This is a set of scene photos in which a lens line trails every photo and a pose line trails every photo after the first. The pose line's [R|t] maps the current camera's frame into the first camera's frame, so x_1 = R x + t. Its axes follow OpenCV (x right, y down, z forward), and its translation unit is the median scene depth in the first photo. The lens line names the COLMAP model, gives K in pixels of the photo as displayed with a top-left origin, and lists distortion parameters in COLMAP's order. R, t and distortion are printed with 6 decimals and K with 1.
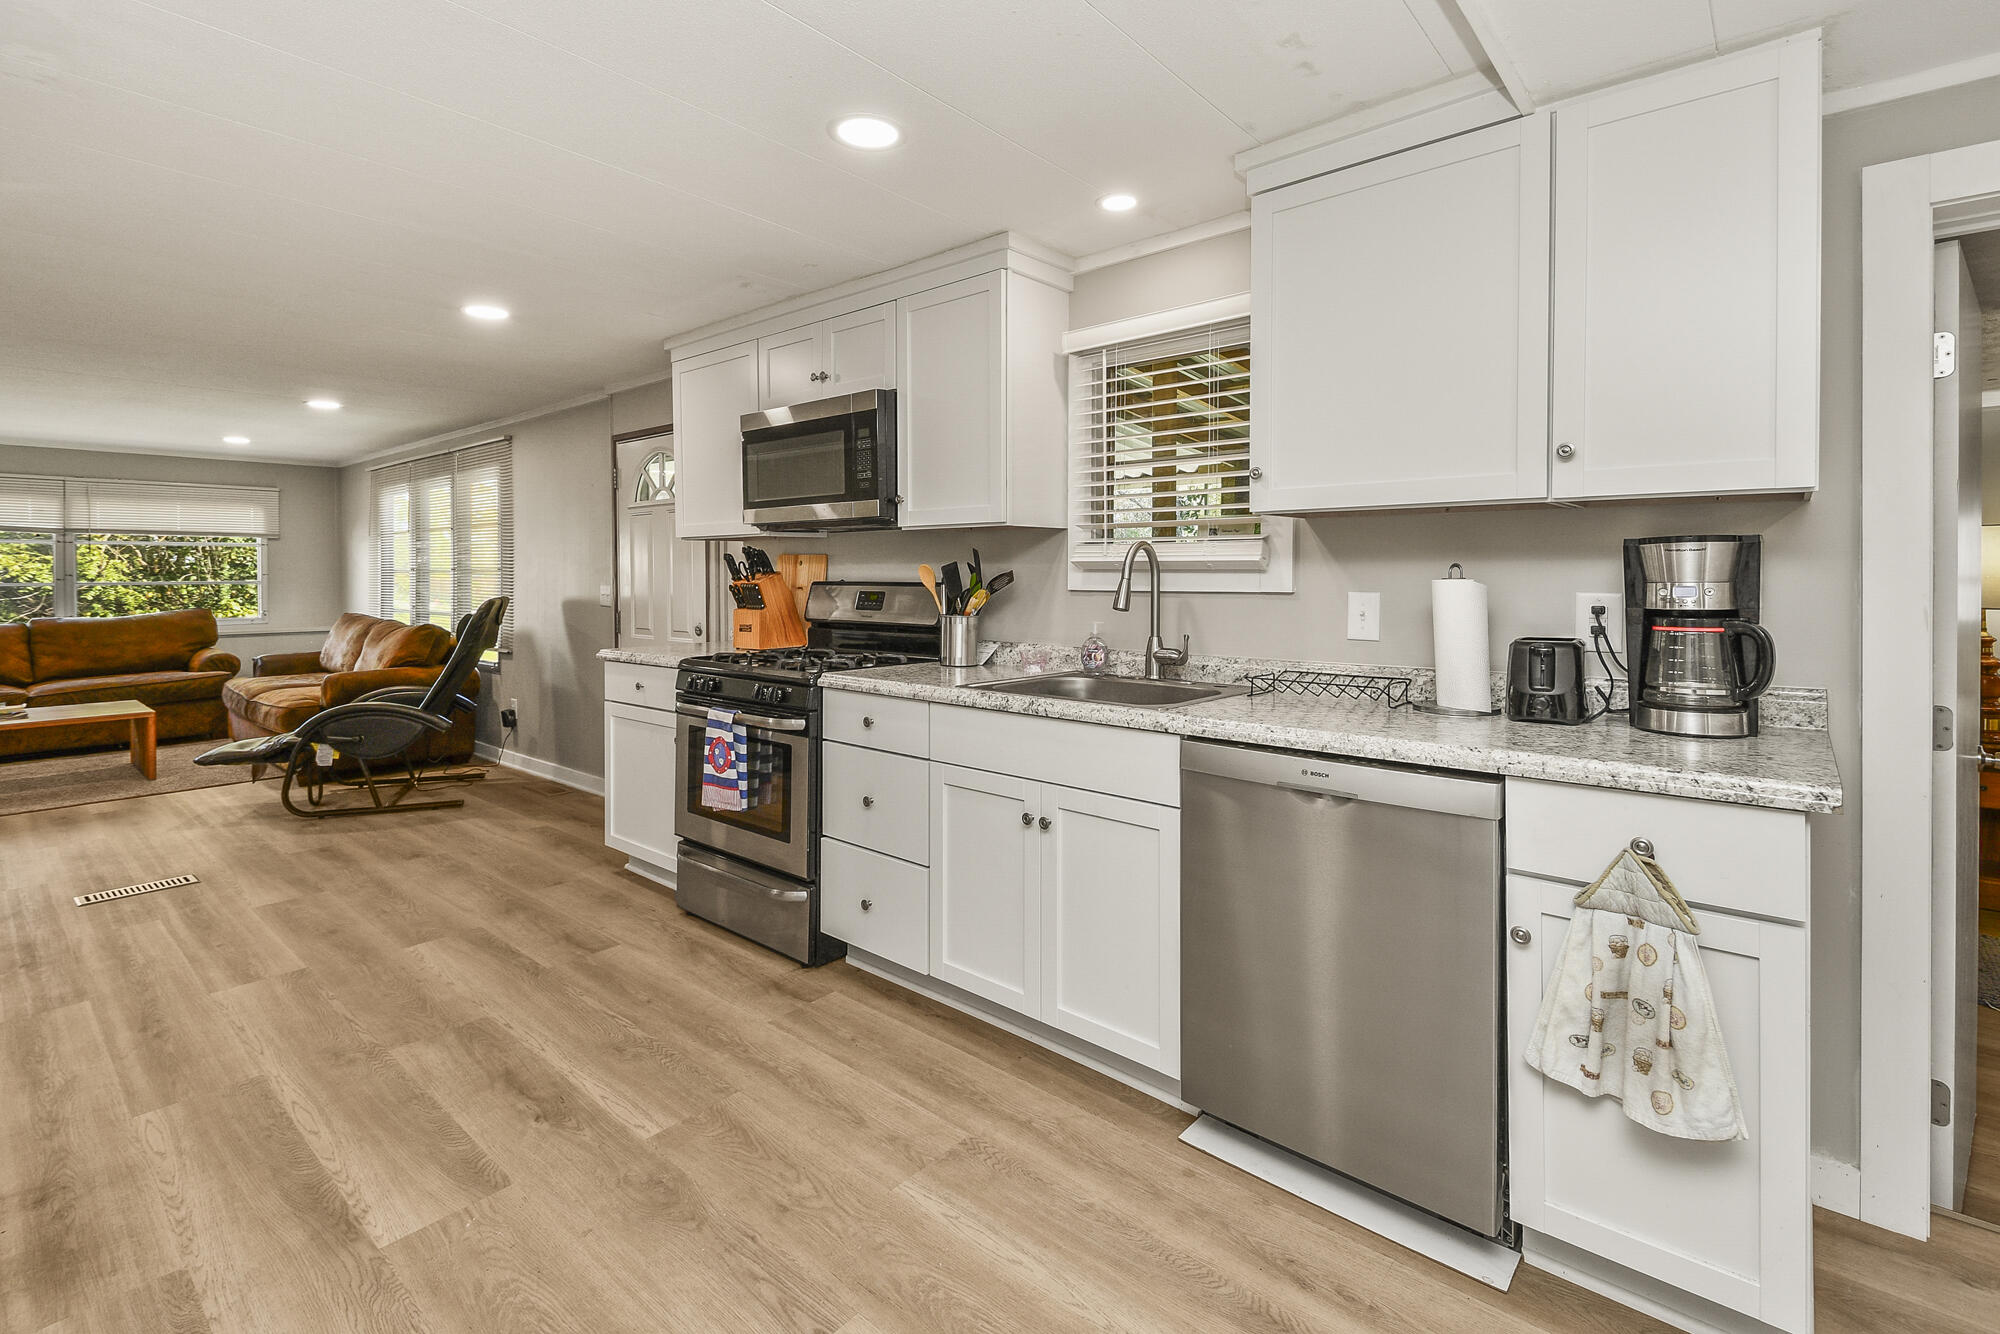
lens RADIAL K [[883.3, 0, 1009.5], [0, 883.3, 581.6], [0, 0, 1]] dist [0.008439, -0.008191]
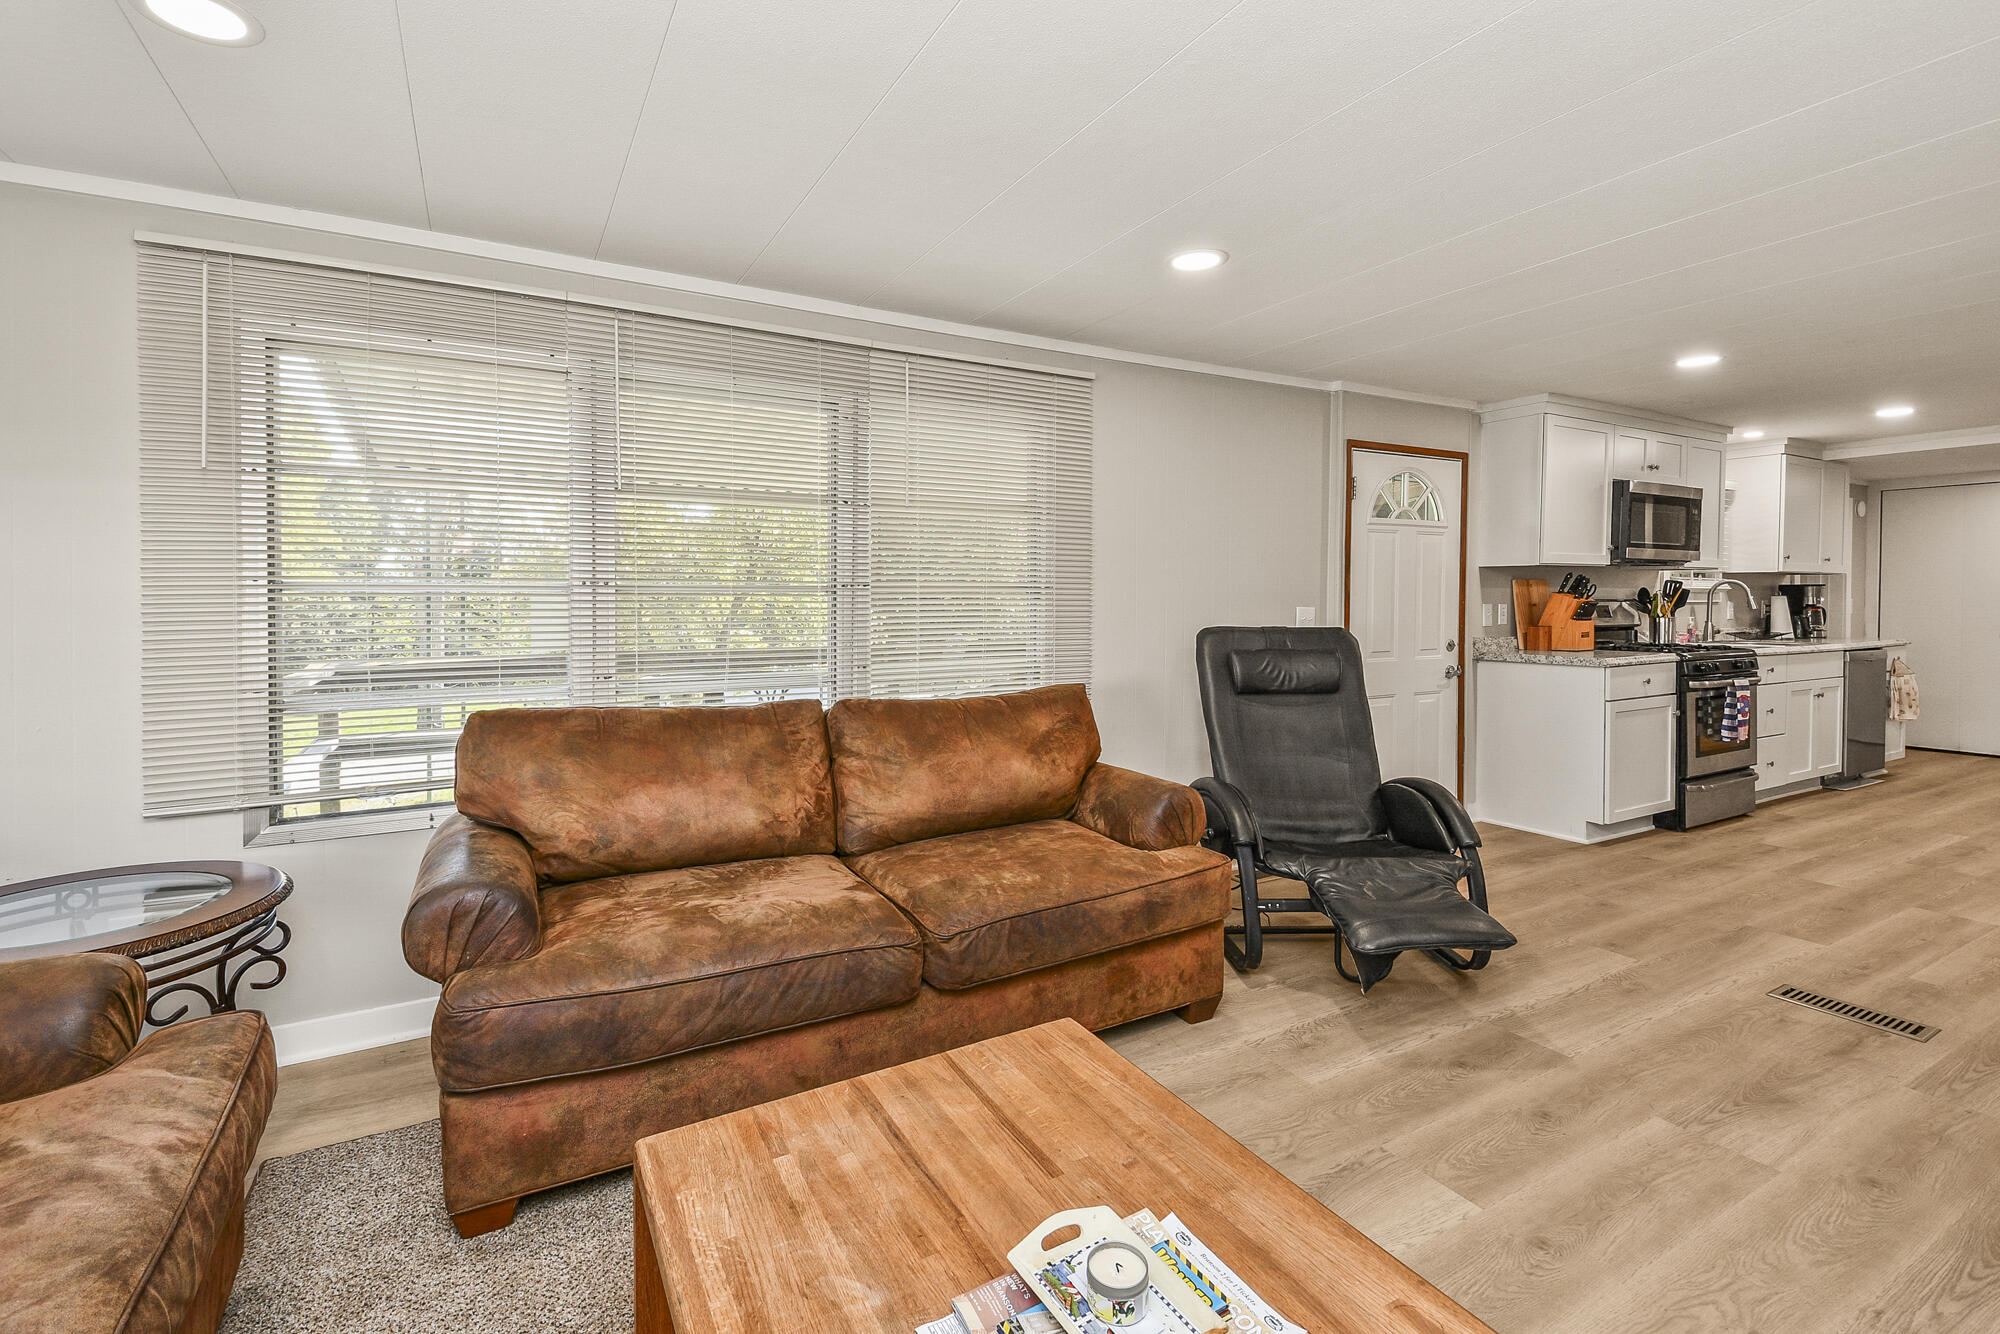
lens RADIAL K [[883.3, 0, 954.1], [0, 883.3, 610.5], [0, 0, 1]] dist [0.008439, -0.008191]
pose [[0.388335, -0.014079, 0.921411, -3.195600], [0.008741, 0.999895, 0.011594, -0.013524], [-0.921477, 0.003552, 0.388417, 2.285538]]
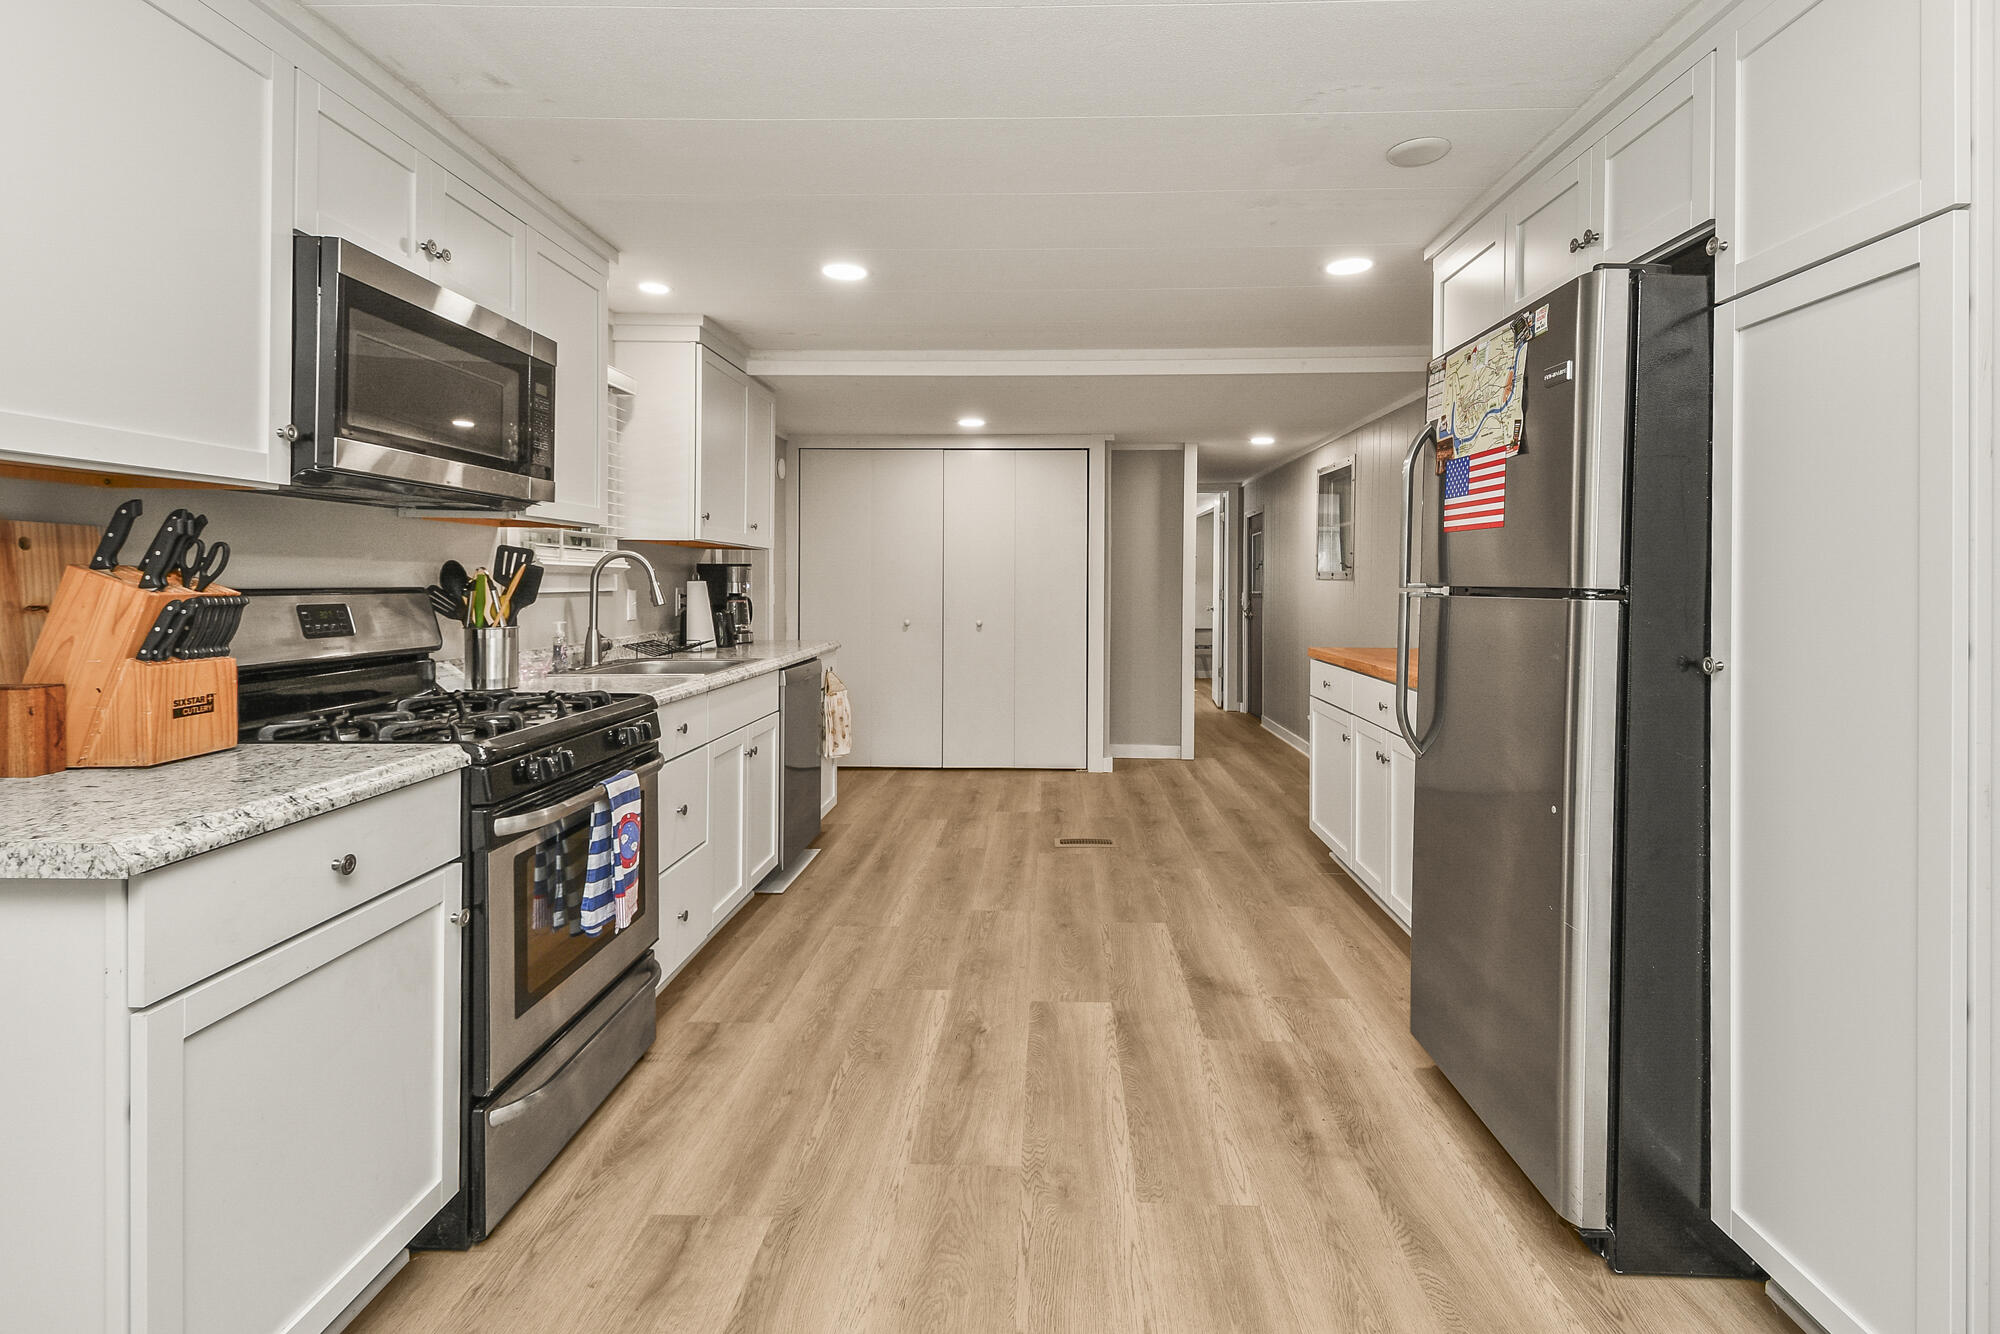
lens RADIAL K [[991.3, 0, 1011.0], [0, 991.3, 594.0], [0, 0, 1]] dist [0.030360, -0.007655]
pose [[-0.605518, -0.011355, 0.795750, -1.505724], [0.005547, 0.999814, 0.018488, -0.010216], [-0.795812, 0.015609, -0.605342, 1.648949]]
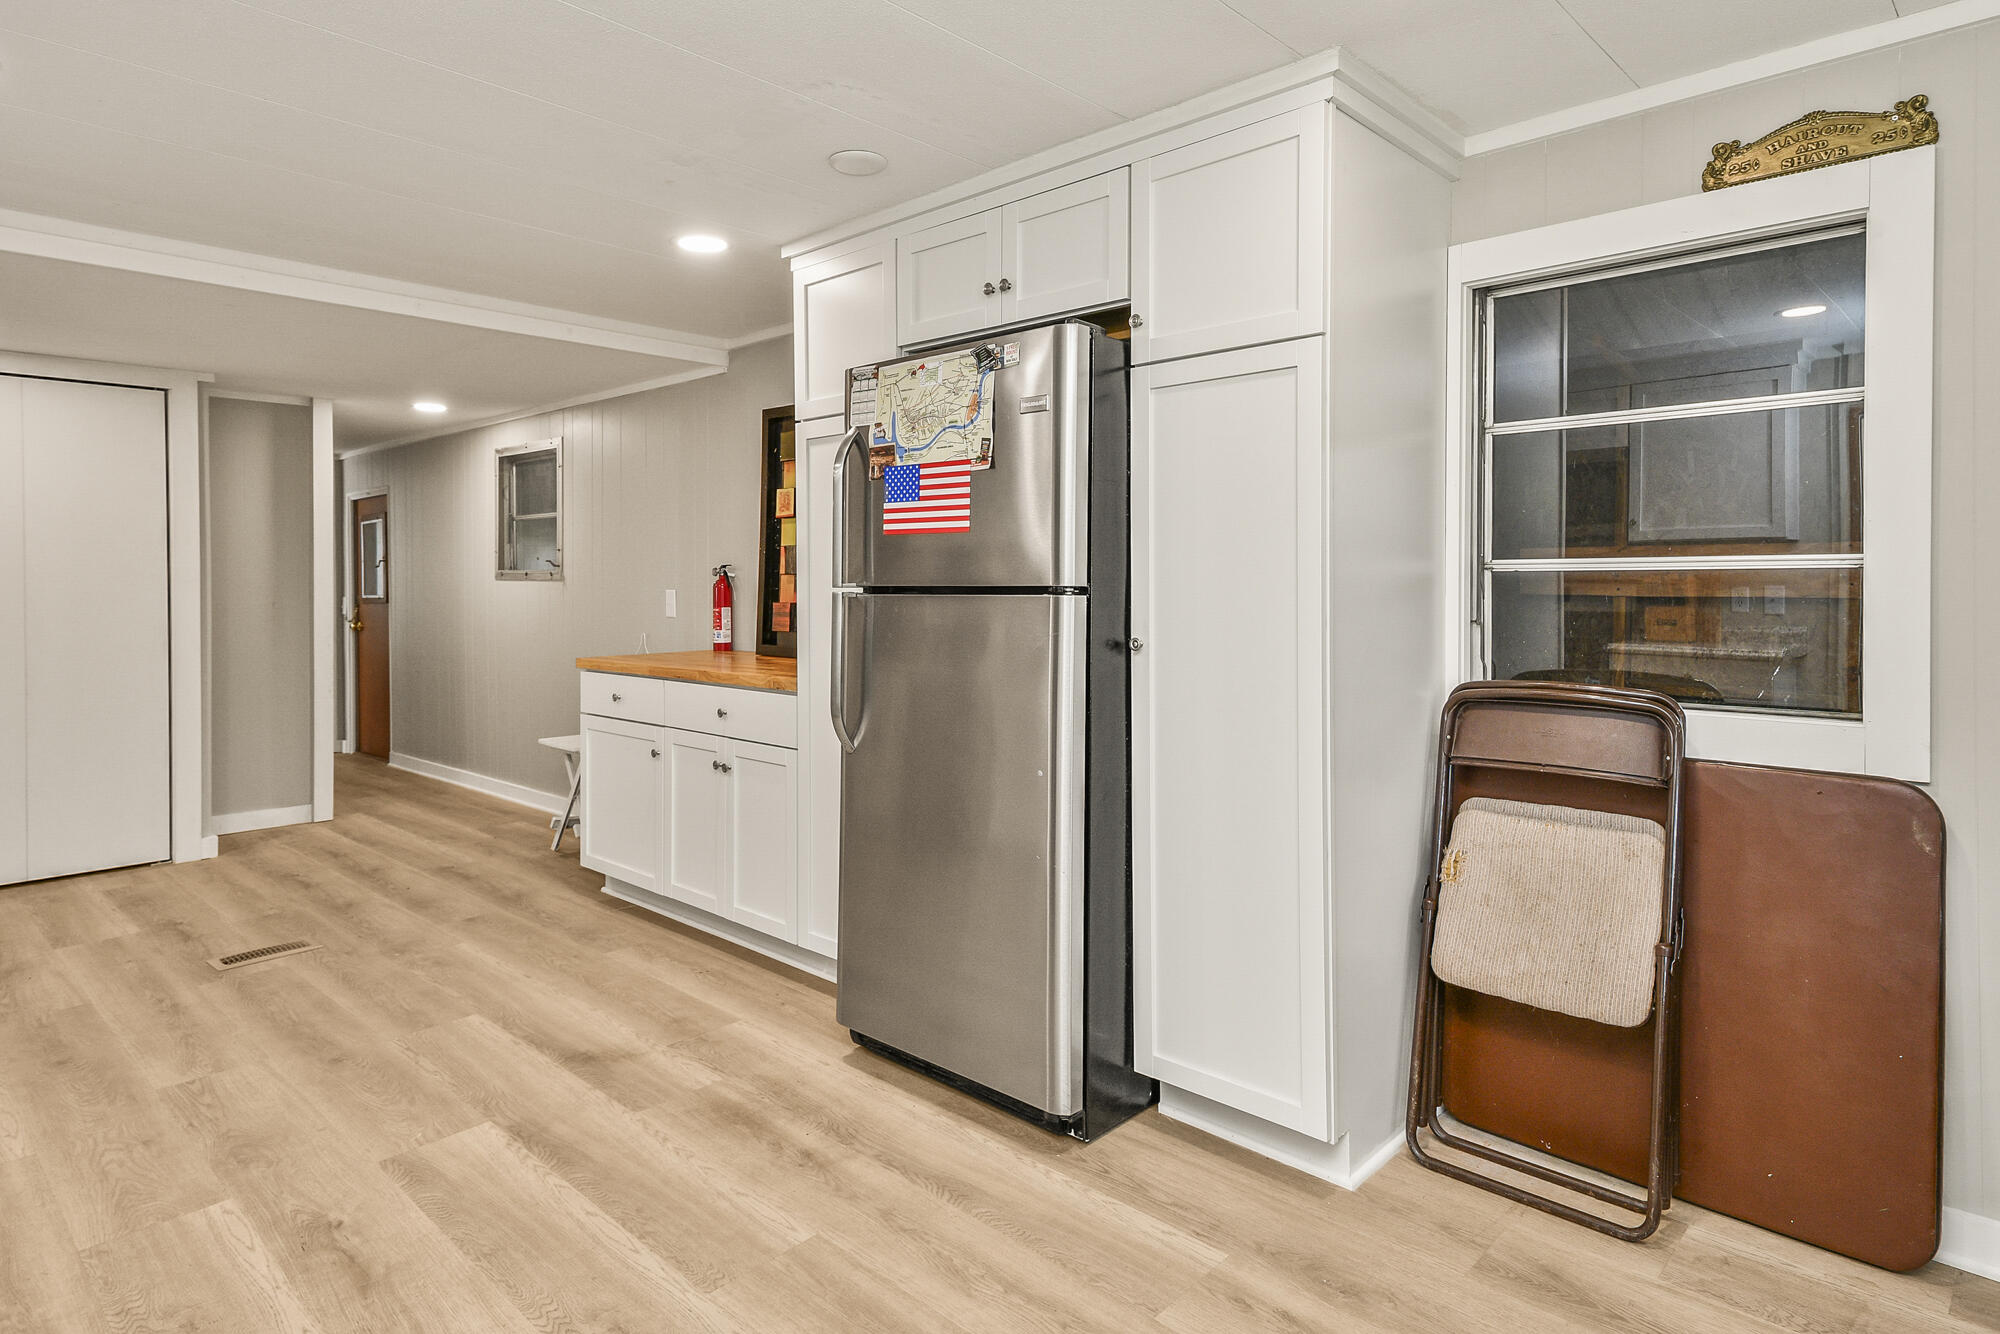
lens RADIAL K [[1124.2, 0, 1003.7], [0, 1124.2, 600.0], [0, 0, 1]] dist [0.047939, -0.013544]
pose [[-0.997625, 0.006796, 0.068548, -1.156700], [0.008872, 0.999510, 0.030028, -0.017093], [-0.068310, 0.030565, -0.997196, 1.889877]]
